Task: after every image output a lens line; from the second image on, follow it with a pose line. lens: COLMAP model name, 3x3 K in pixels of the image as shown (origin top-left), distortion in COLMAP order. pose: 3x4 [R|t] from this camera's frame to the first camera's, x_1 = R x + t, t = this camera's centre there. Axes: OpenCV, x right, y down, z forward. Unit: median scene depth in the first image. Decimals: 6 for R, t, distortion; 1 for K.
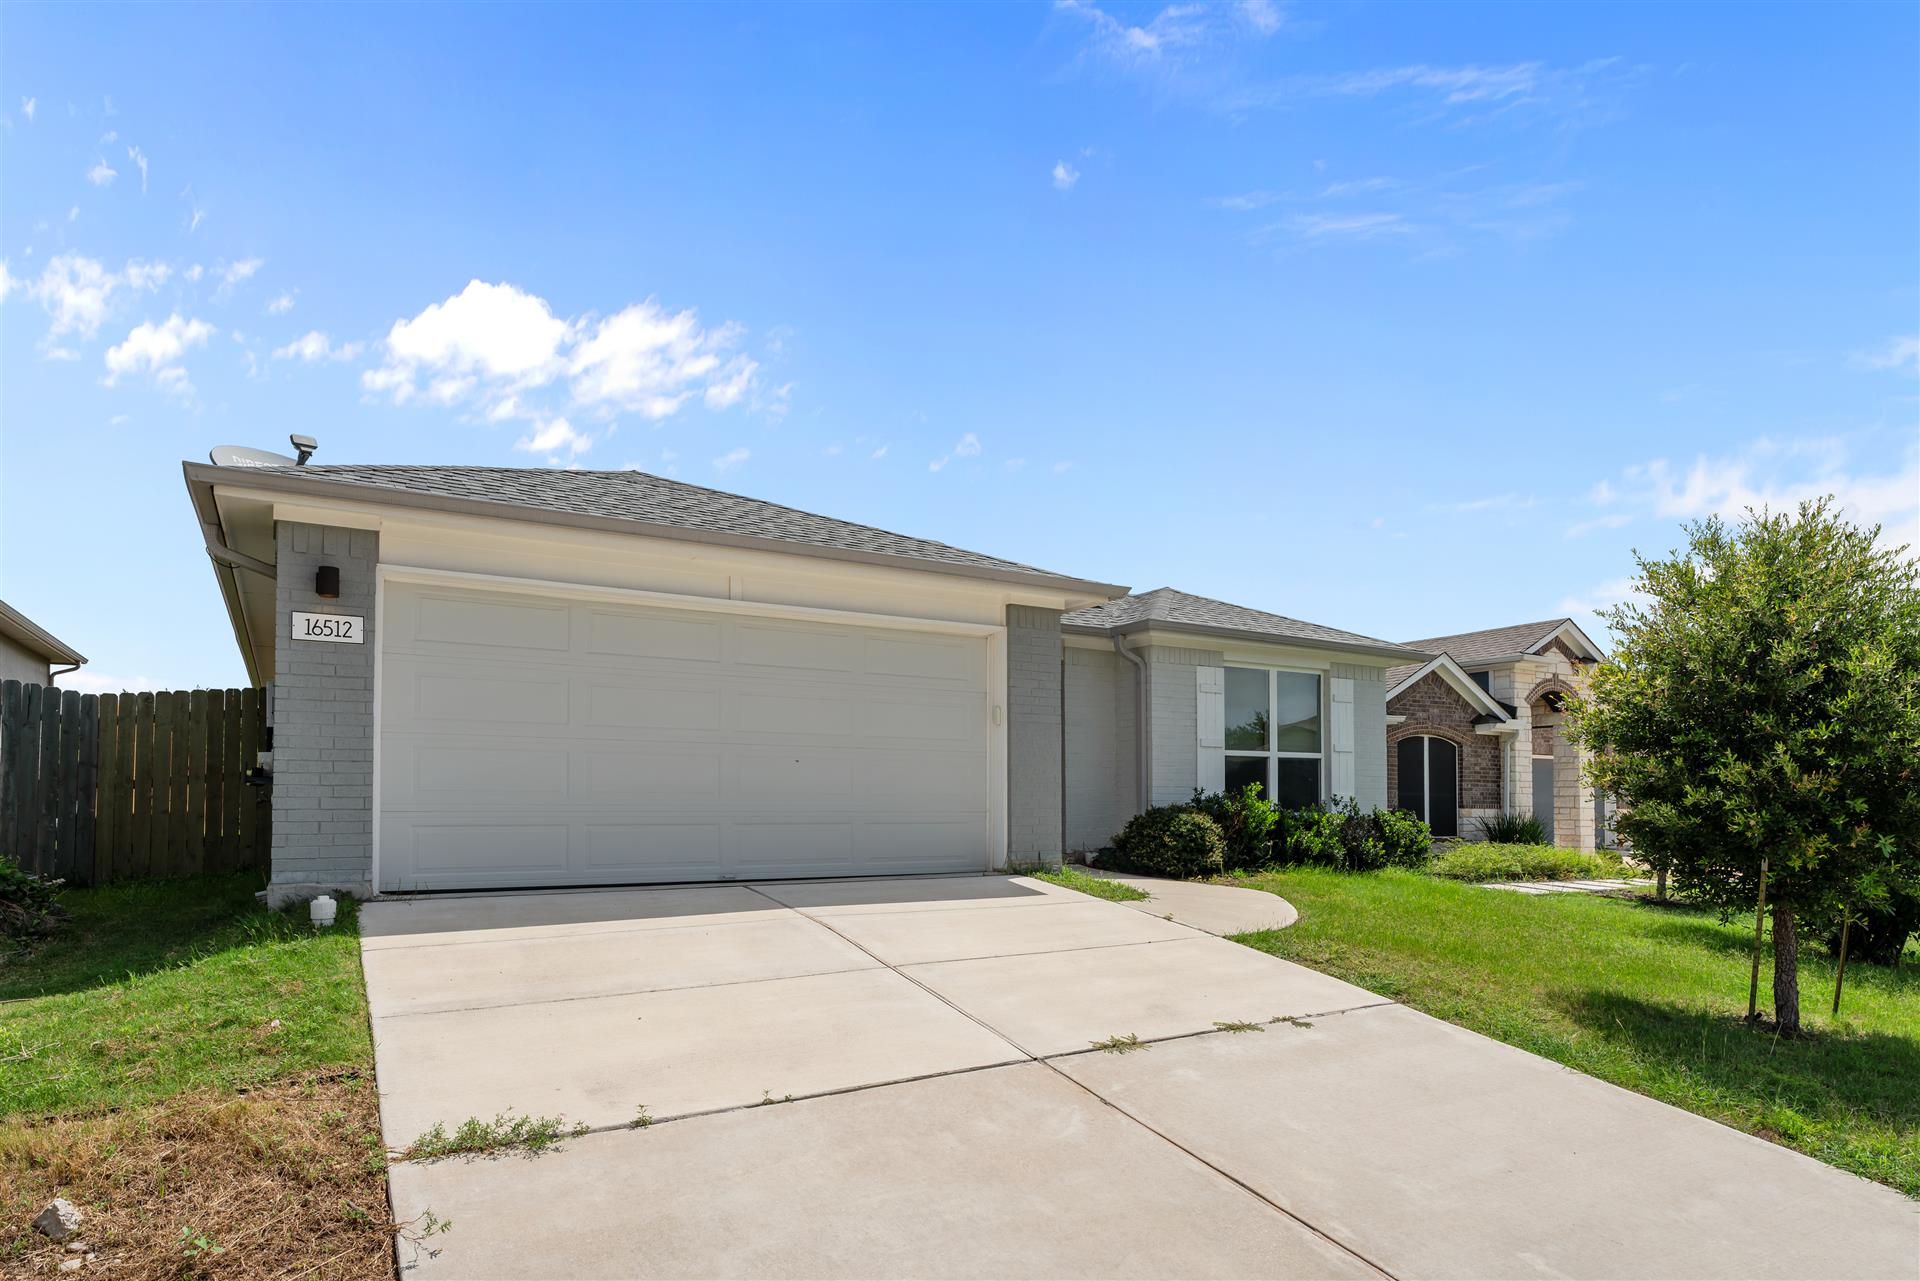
lens RADIAL K [[857.5, 0, 952.3], [0, 857.5, 642.5], [0, 0, 1]] dist [-0.002509, 0.000129]
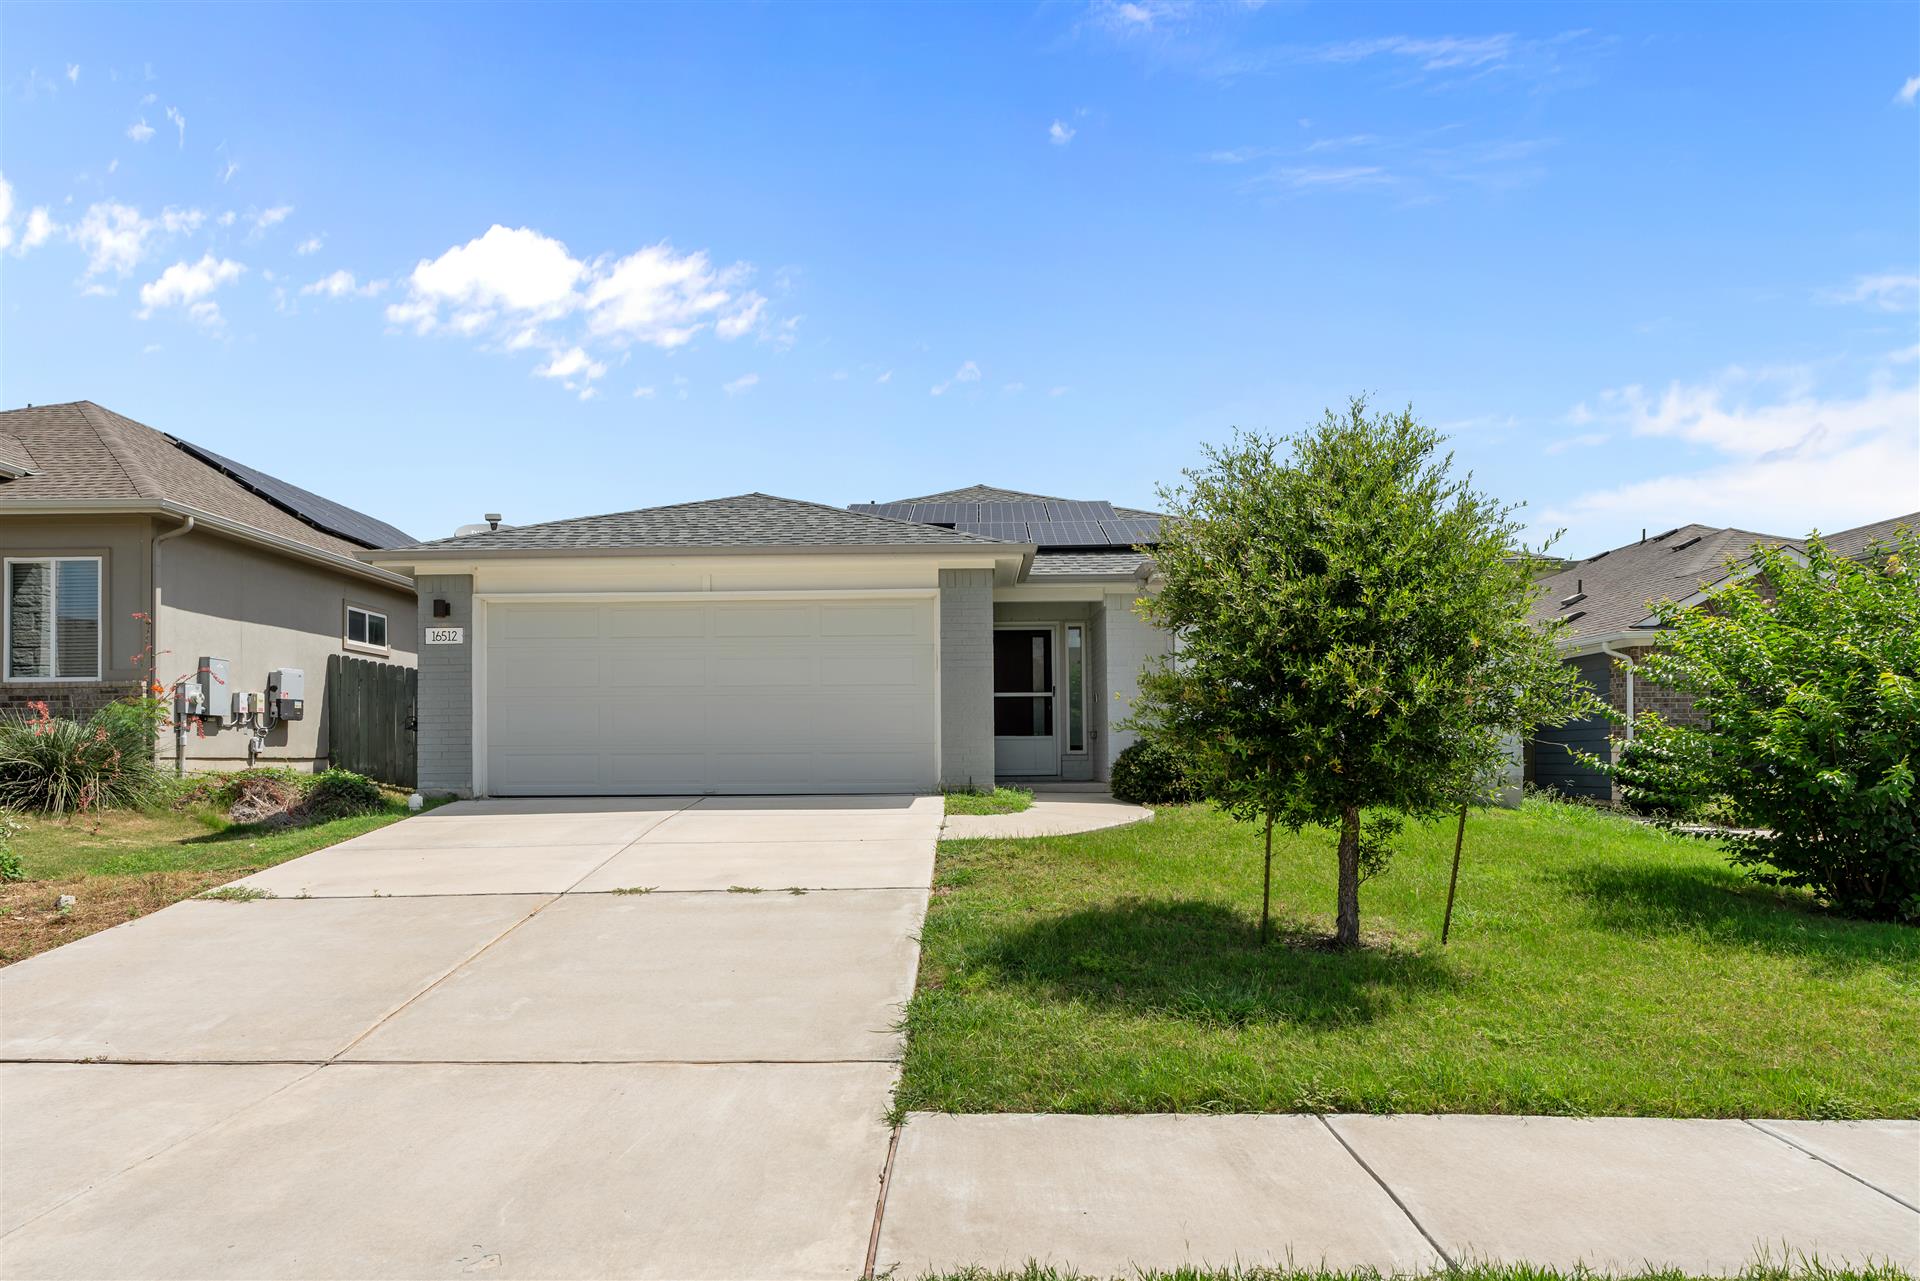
lens RADIAL K [[857.5, 0, 952.3], [0, 857.5, 642.5], [0, 0, 1]] dist [-0.002509, 0.000129]
pose [[1.000000, 0.000327, -0.000070, -0.001198], [-0.000315, 0.991576, 0.129524, -0.051460], [0.000111, -0.129524, 0.991576, -0.096065]]
